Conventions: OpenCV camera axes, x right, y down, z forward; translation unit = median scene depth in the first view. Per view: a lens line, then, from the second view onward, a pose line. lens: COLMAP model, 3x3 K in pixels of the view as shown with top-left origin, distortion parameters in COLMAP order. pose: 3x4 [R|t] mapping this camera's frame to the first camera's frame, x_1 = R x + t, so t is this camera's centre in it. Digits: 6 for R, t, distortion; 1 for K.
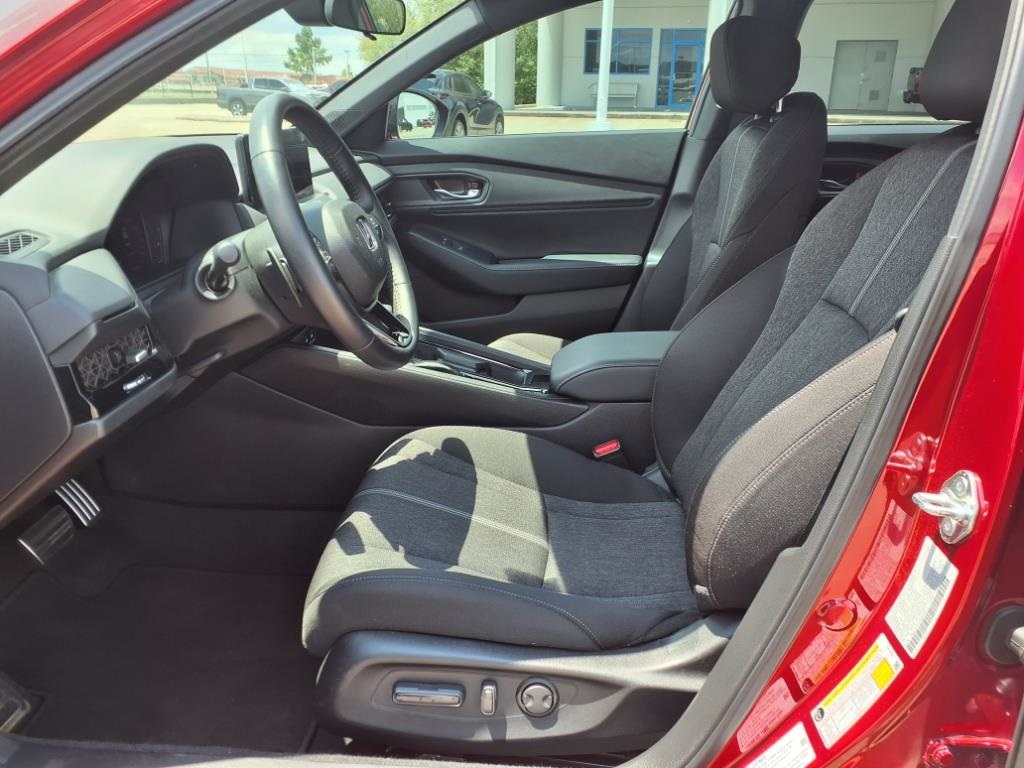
lens RADIAL K [[829.7, 0, 512.0], [0, 829.7, 384.0], [0, 0, 1]] dist [0.091275, -0.123062]
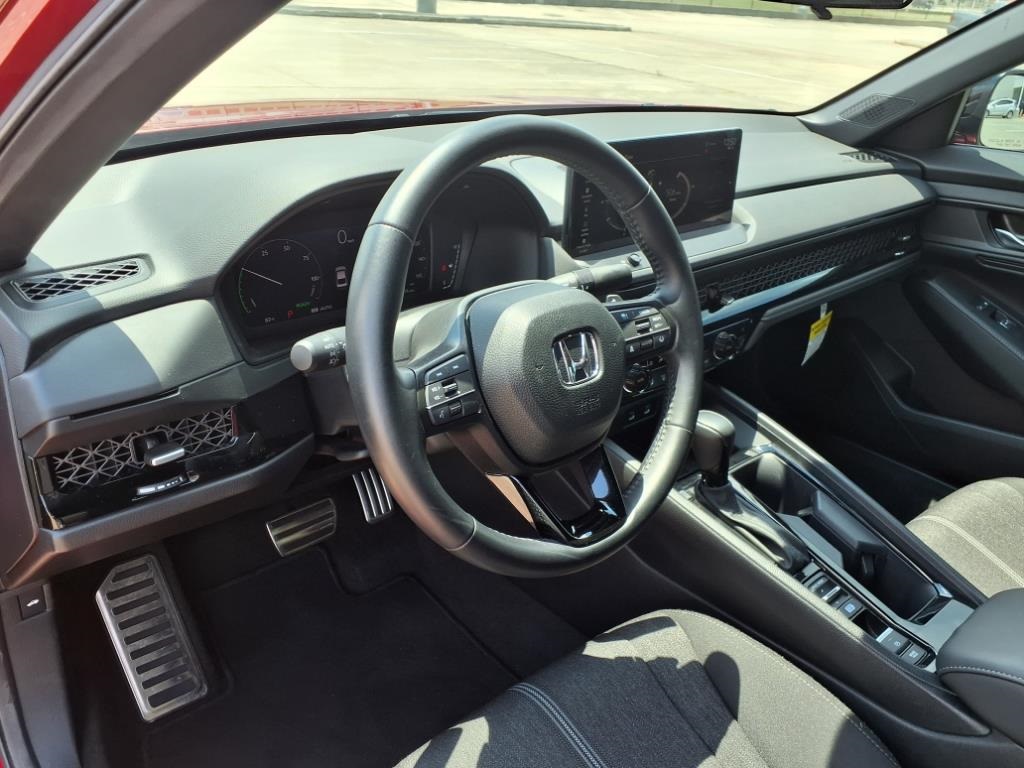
lens RADIAL K [[829.7, 0, 512.0], [0, 829.7, 384.0], [0, 0, 1]] dist [0.091275, -0.123062]
pose [[0.708219, 0.343039, -0.617050, 0.143060], [-0.290185, 0.938217, 0.188527, -0.213234], [0.643598, 0.045540, 0.764007, 0.405035]]
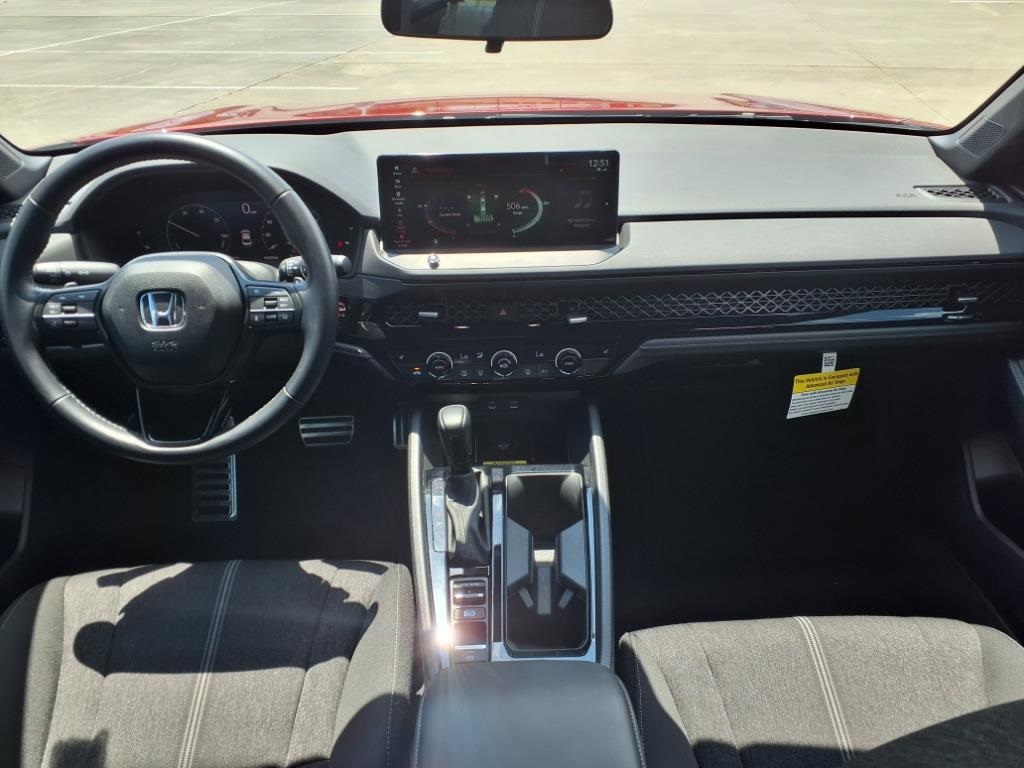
lens RADIAL K [[829.7, 0, 512.0], [0, 829.7, 384.0], [0, 0, 1]] dist [0.091275, -0.123062]
pose [[0.096307, 0.467805, -0.878569, 0.515991], [-0.316514, 0.851249, 0.418563, -0.469605], [0.943686, 0.237768, 0.230048, 0.928766]]
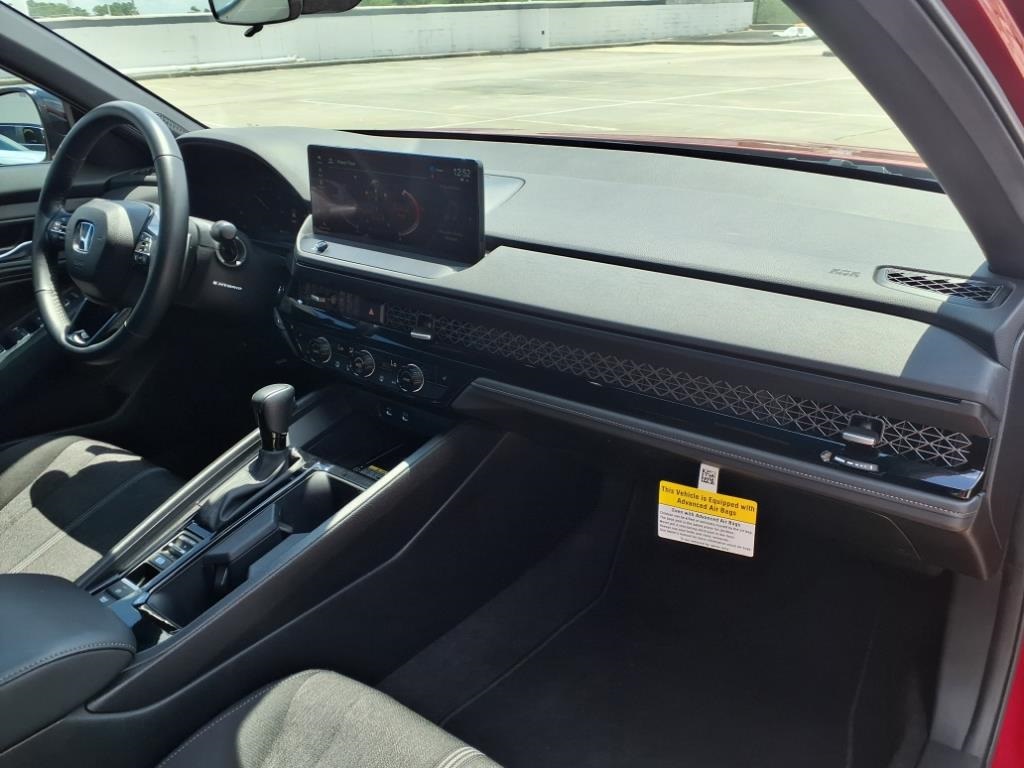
lens RADIAL K [[840.6, 0, 492.0], [0, 840.6, 383.0], [0, 0, 1]] dist [0.054534, -0.012939]
pose [[-0.590669, 0.333781, -0.734643, 0.311152], [-0.235088, 0.799756, 0.552381, -0.610889], [0.771909, 0.498980, -0.393923, 1.552430]]
